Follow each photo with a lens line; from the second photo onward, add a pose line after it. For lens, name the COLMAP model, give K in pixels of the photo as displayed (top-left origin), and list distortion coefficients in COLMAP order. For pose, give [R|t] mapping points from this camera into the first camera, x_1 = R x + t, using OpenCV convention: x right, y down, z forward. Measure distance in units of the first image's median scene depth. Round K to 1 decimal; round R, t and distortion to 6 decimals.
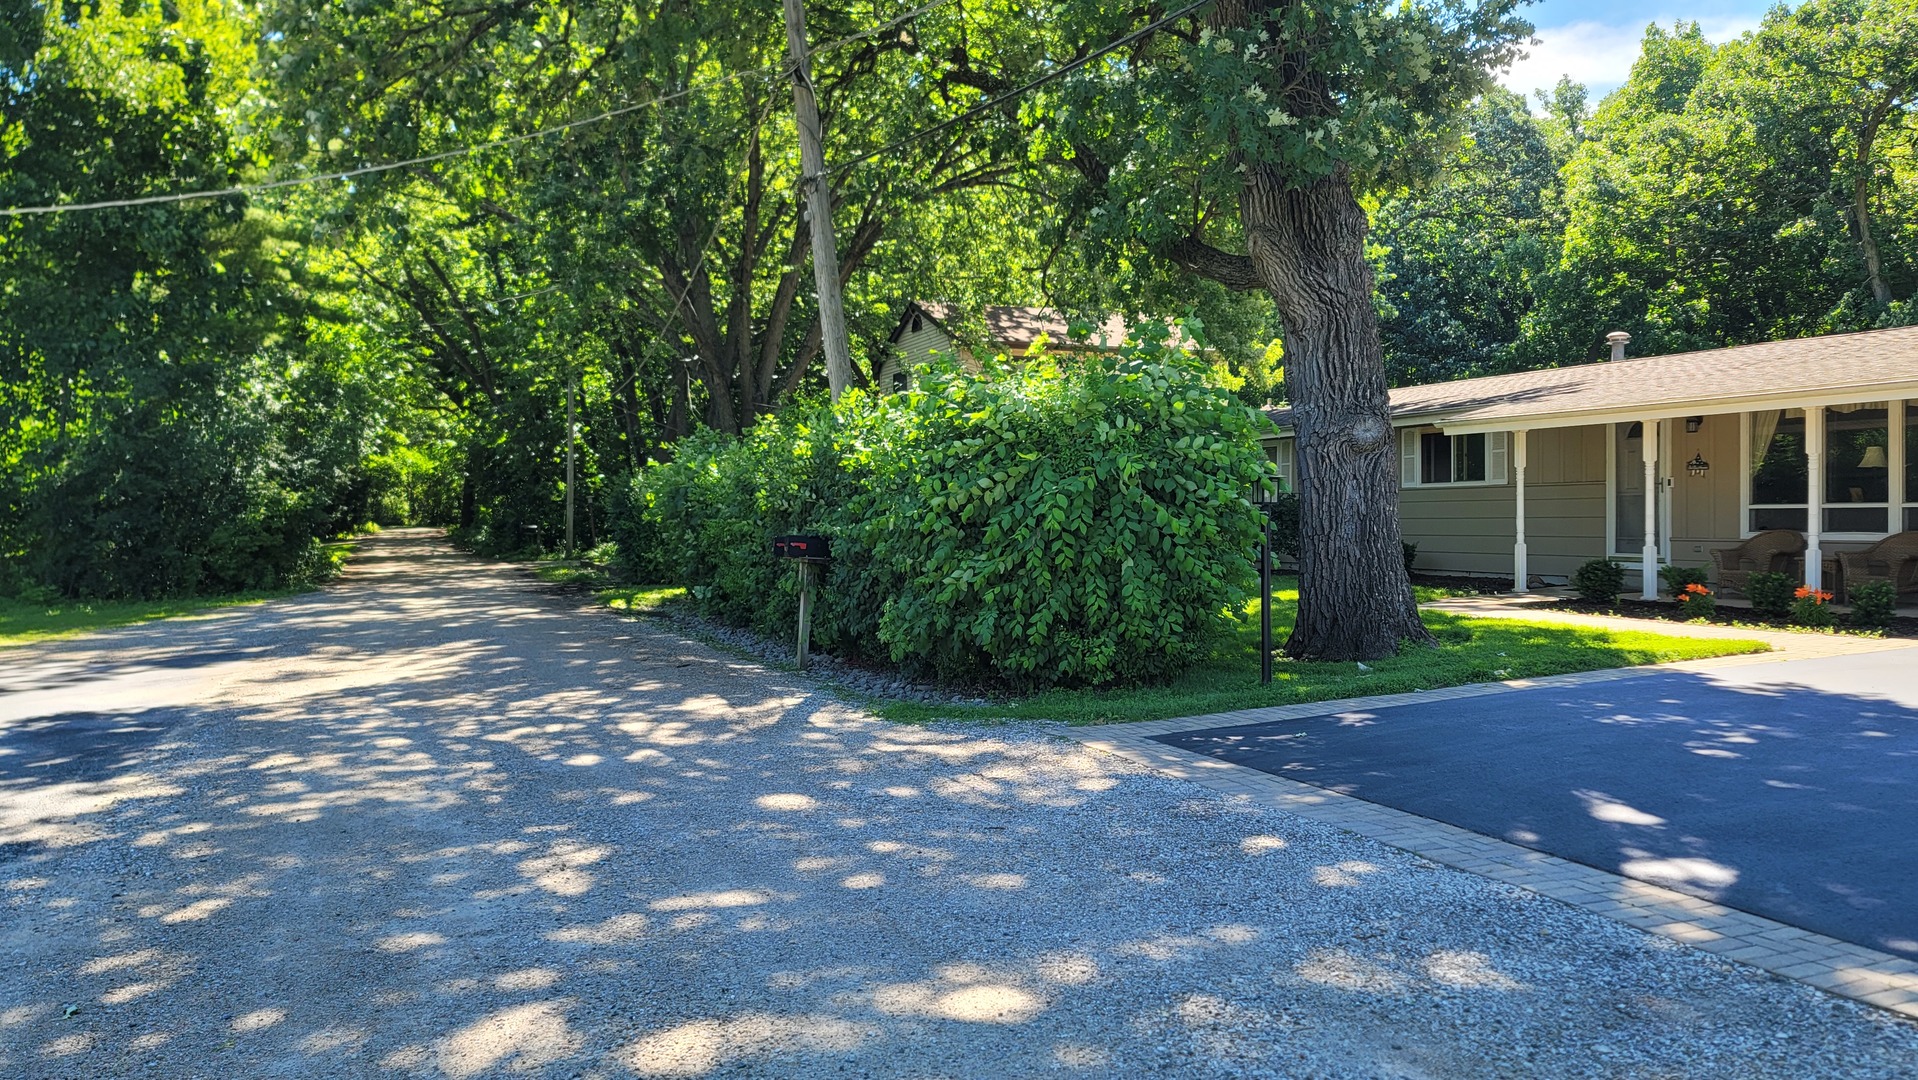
lens RADIAL K [[1399.0, 0, 949.1], [0, 1399.0, 536.1], [0, 0, 1]] dist [0.079807, -0.061464]
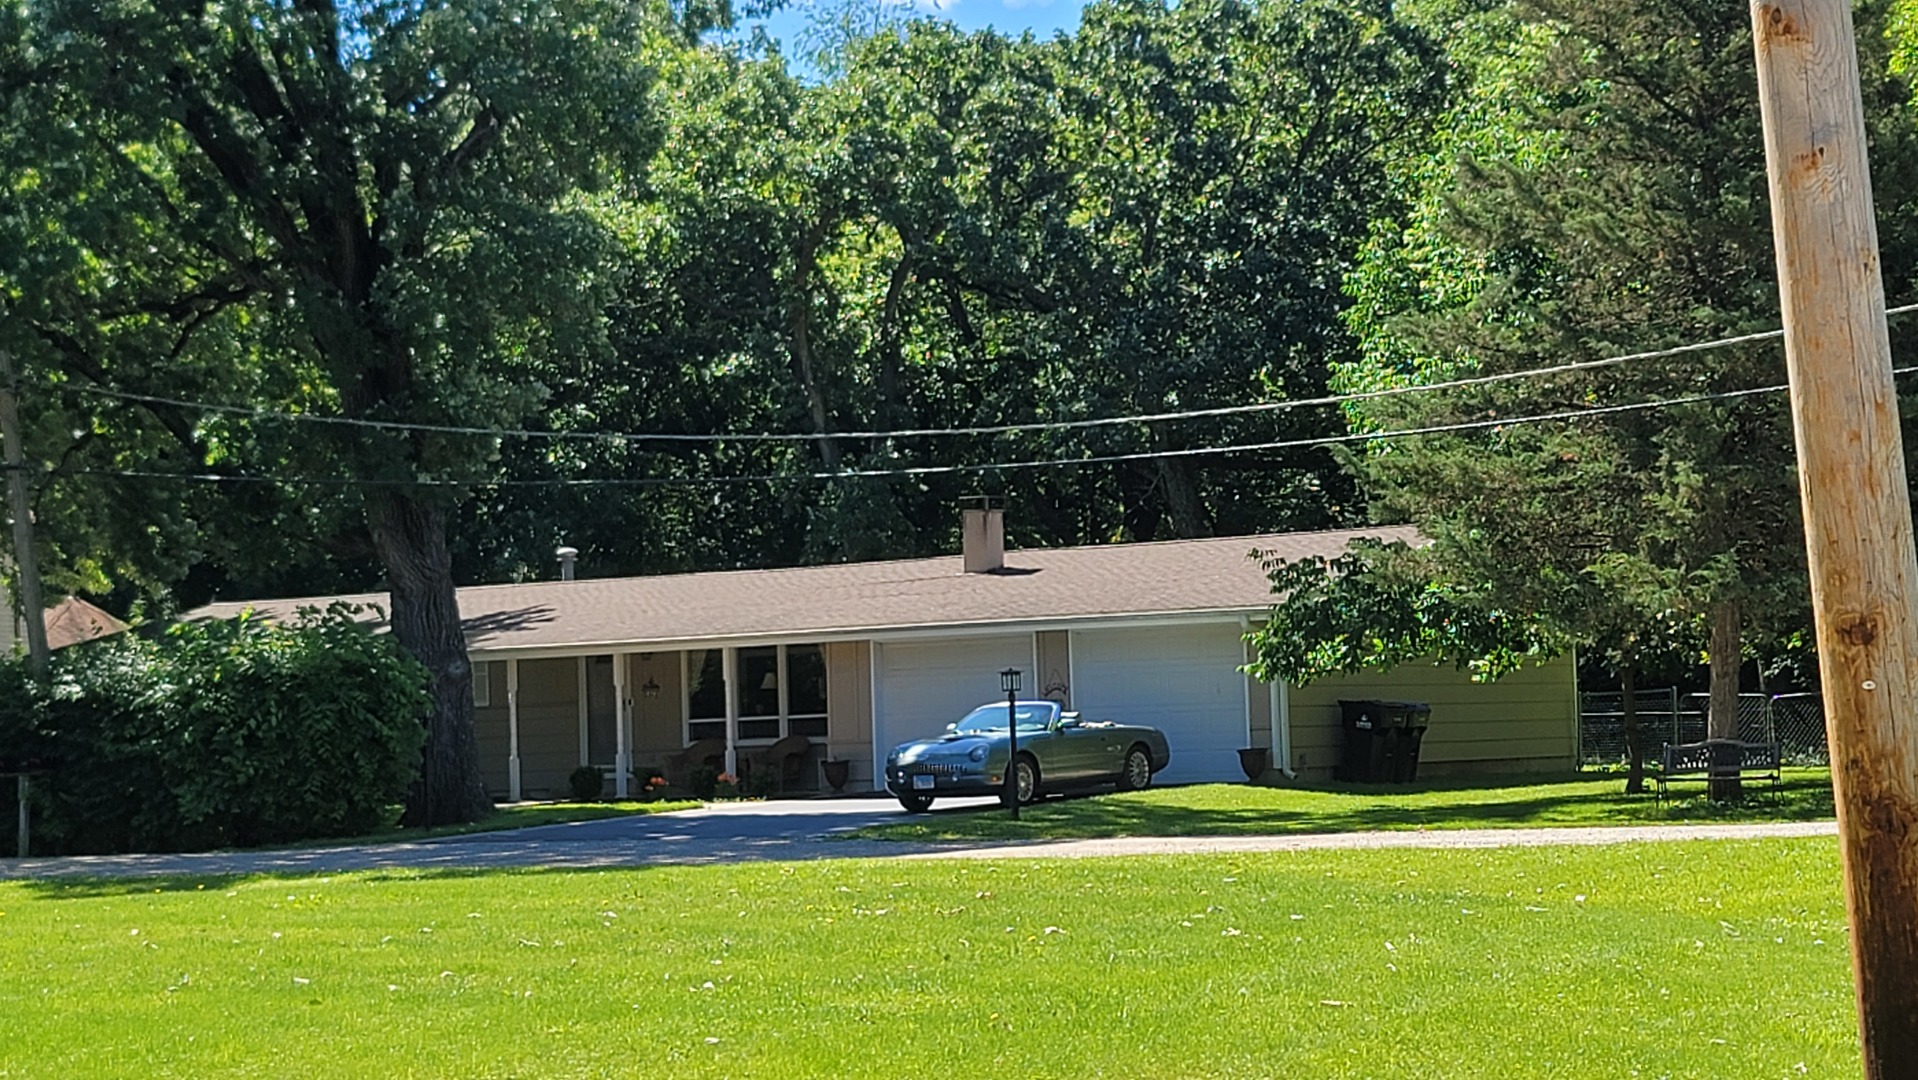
lens RADIAL K [[1399.0, 0, 949.1], [0, 1399.0, 536.1], [0, 0, 1]] dist [0.079807, -0.061464]
pose [[0.775510, 0.058836, 0.628588, -0.061801], [0.038234, 0.989444, -0.139783, 0.000262], [-0.630176, 0.132437, 0.765074, -0.139607]]
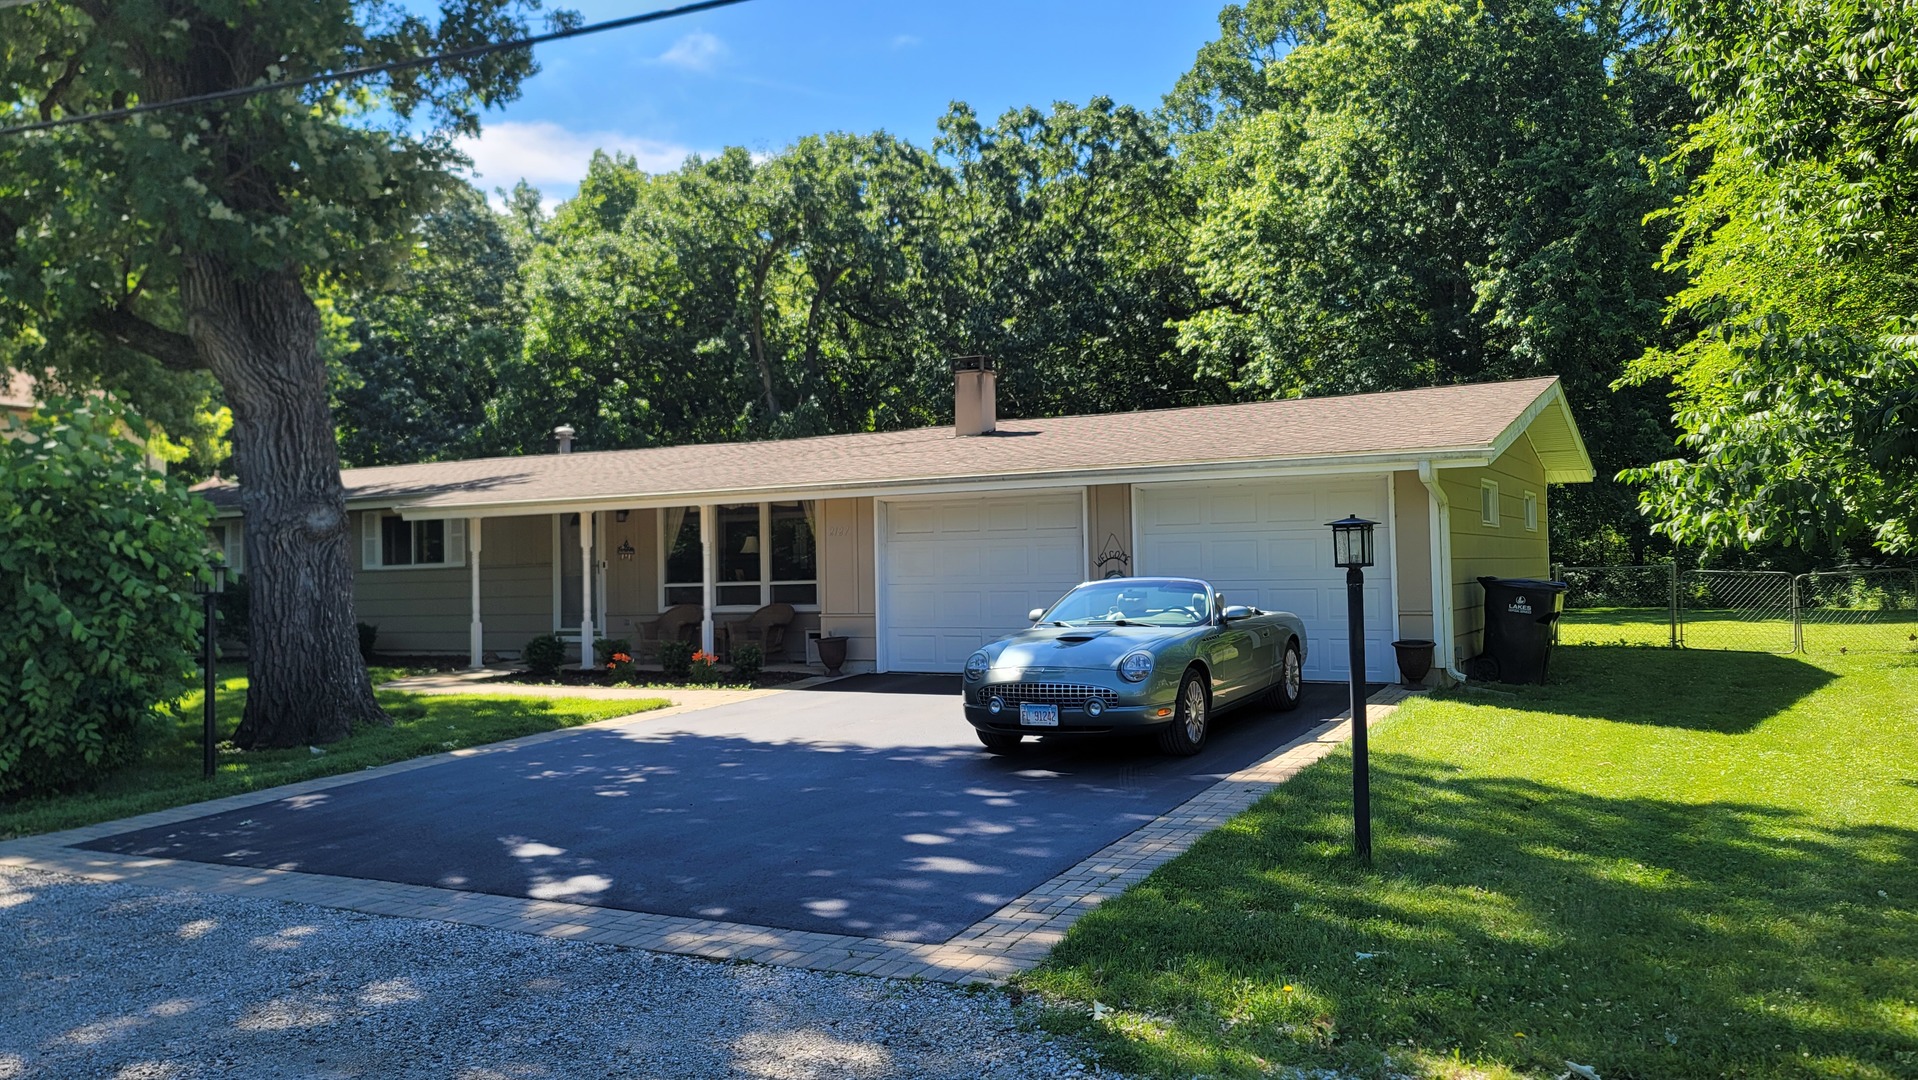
lens RADIAL K [[1399.0, 0, 949.1], [0, 1399.0, 536.1], [0, 0, 1]] dist [0.079807, -0.061464]
pose [[0.765706, 0.011752, 0.643084, -0.011359], [0.023074, 0.998688, -0.045724, -0.003026], [-0.642777, 0.049850, 0.764430, -0.055090]]
